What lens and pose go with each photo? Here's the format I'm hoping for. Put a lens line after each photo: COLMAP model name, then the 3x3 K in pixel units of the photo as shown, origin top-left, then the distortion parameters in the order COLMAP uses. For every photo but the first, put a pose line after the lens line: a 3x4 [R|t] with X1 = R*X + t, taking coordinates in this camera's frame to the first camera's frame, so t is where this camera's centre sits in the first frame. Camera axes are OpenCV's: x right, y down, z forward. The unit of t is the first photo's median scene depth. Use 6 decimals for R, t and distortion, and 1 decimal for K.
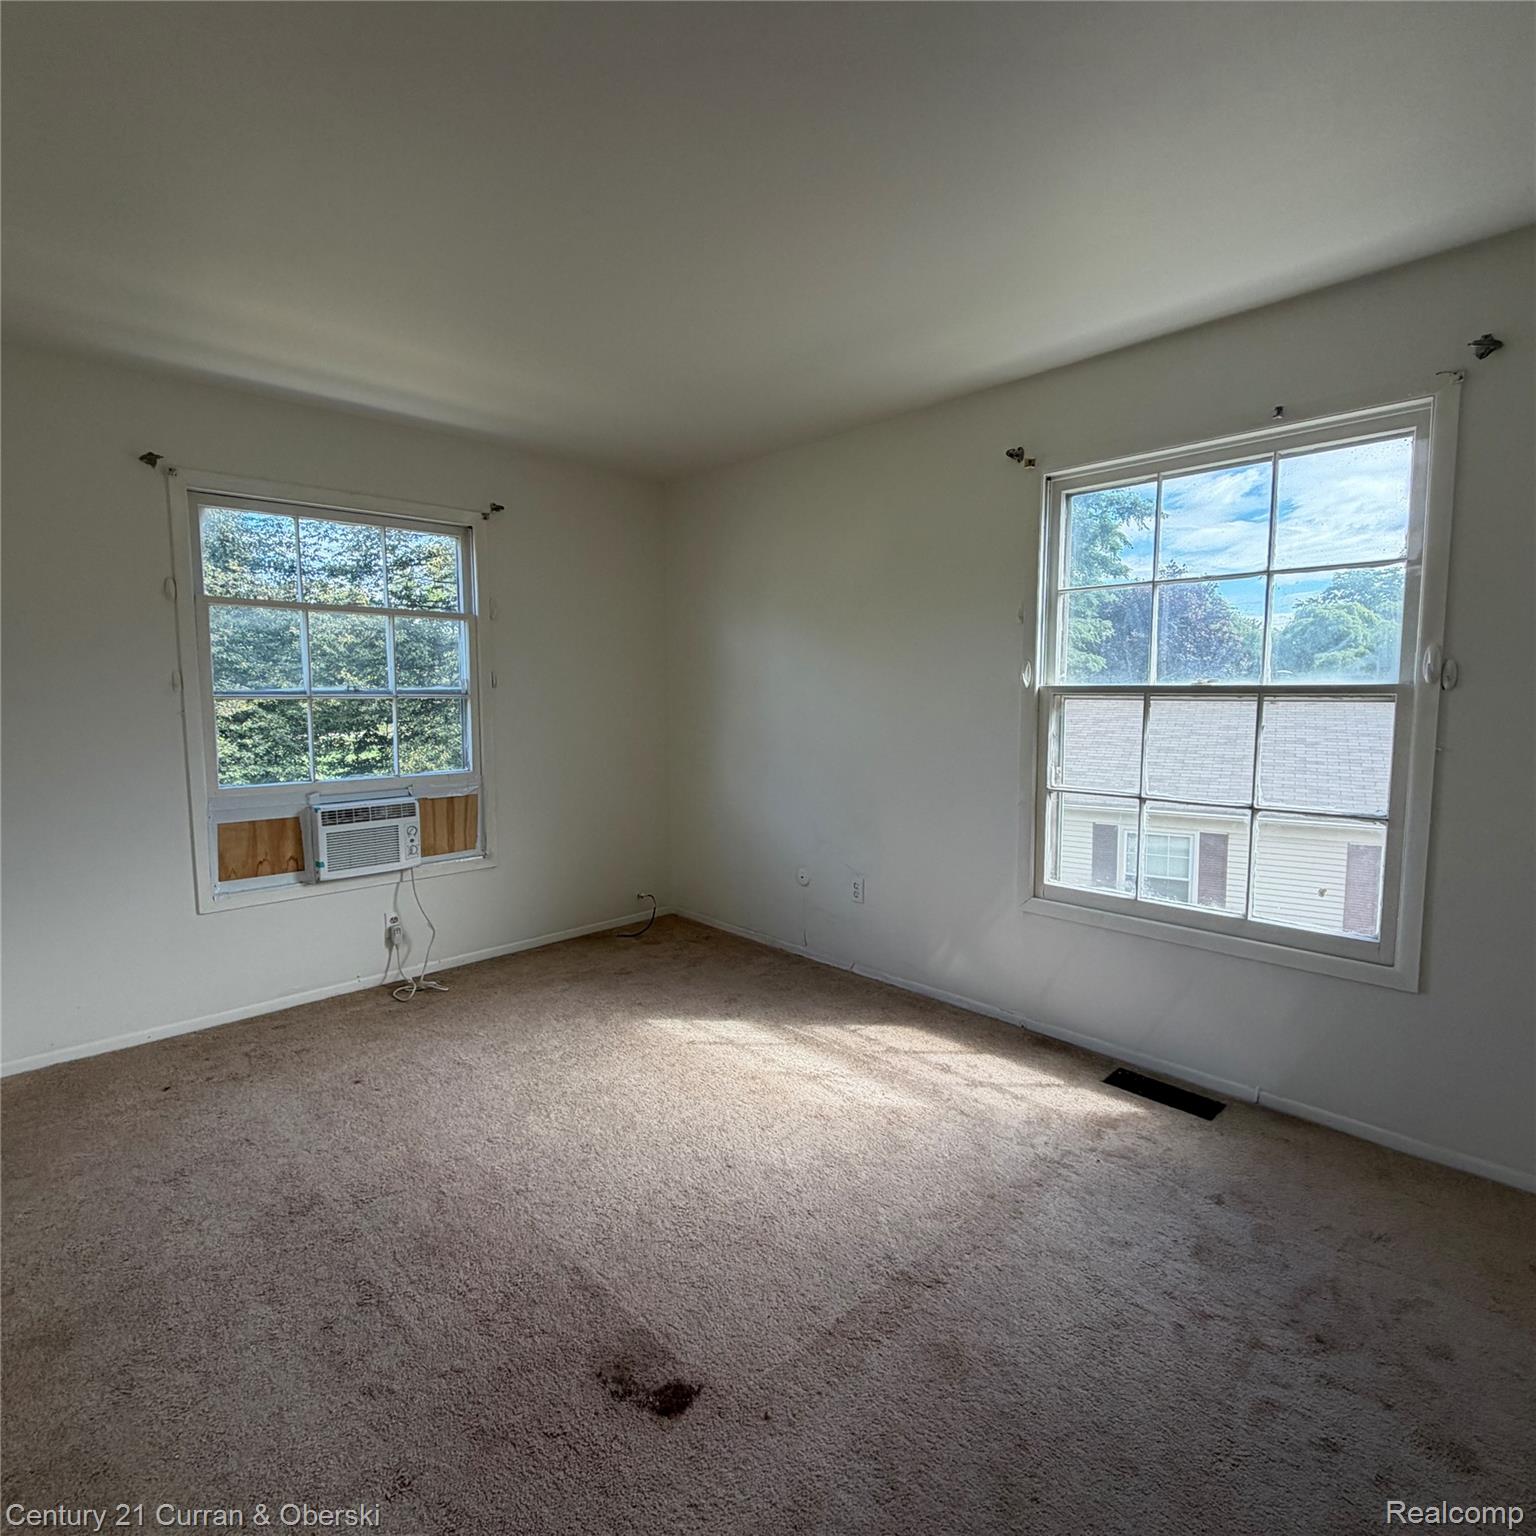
lens RADIAL K [[815.0, 0, 760.7], [0, 815.0, 766.2], [0, 0, 1]] dist [-0.006327, -0.000926]
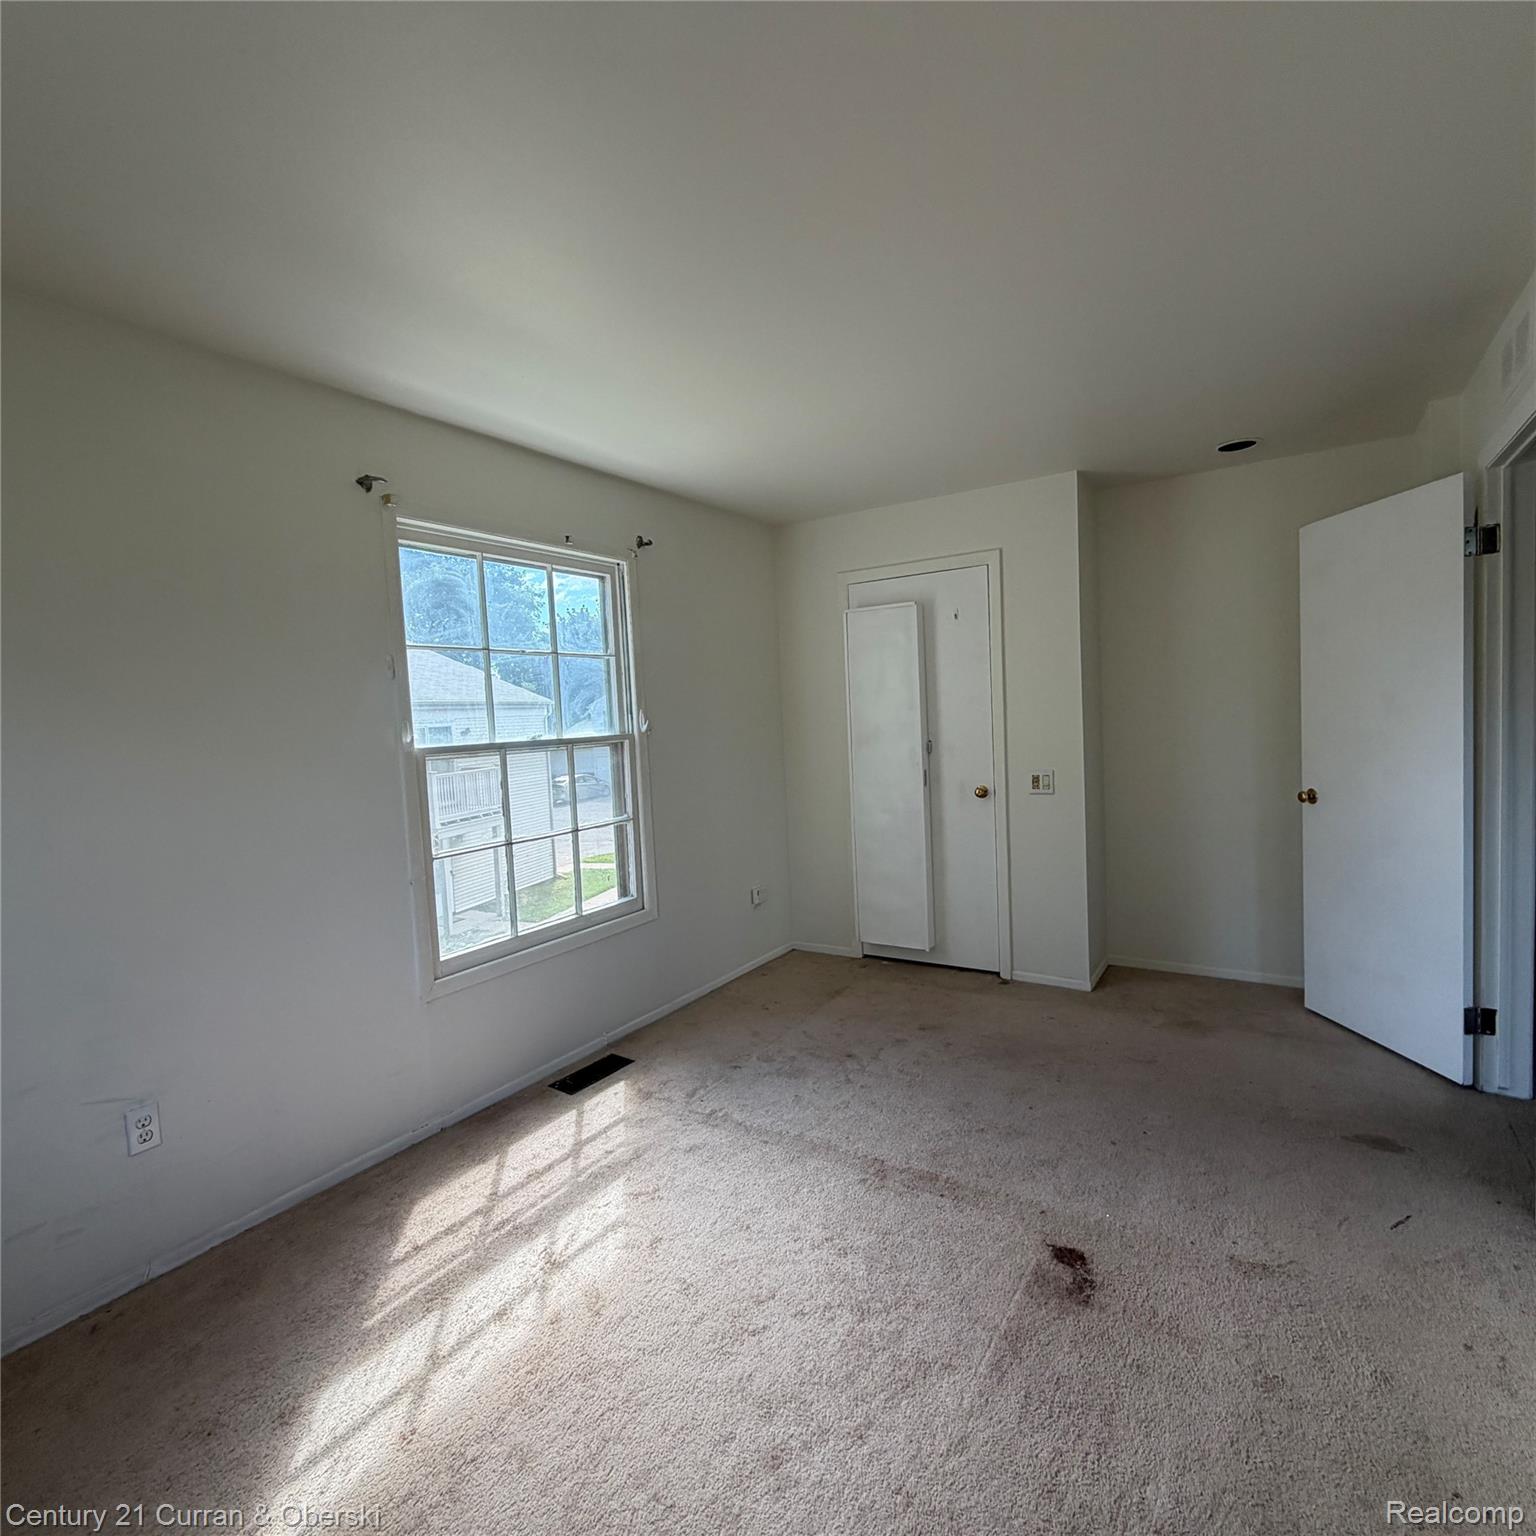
lens RADIAL K [[815.0, 0, 764.0], [0, 815.0, 767.1], [0, 0, 1]] dist [-0.006327, -0.000926]
pose [[-0.234081, -0.052232, 0.970813, -0.710382], [0.135700, 0.987026, 0.085824, -0.117142], [-0.962700, 0.151829, -0.223956, 0.941290]]
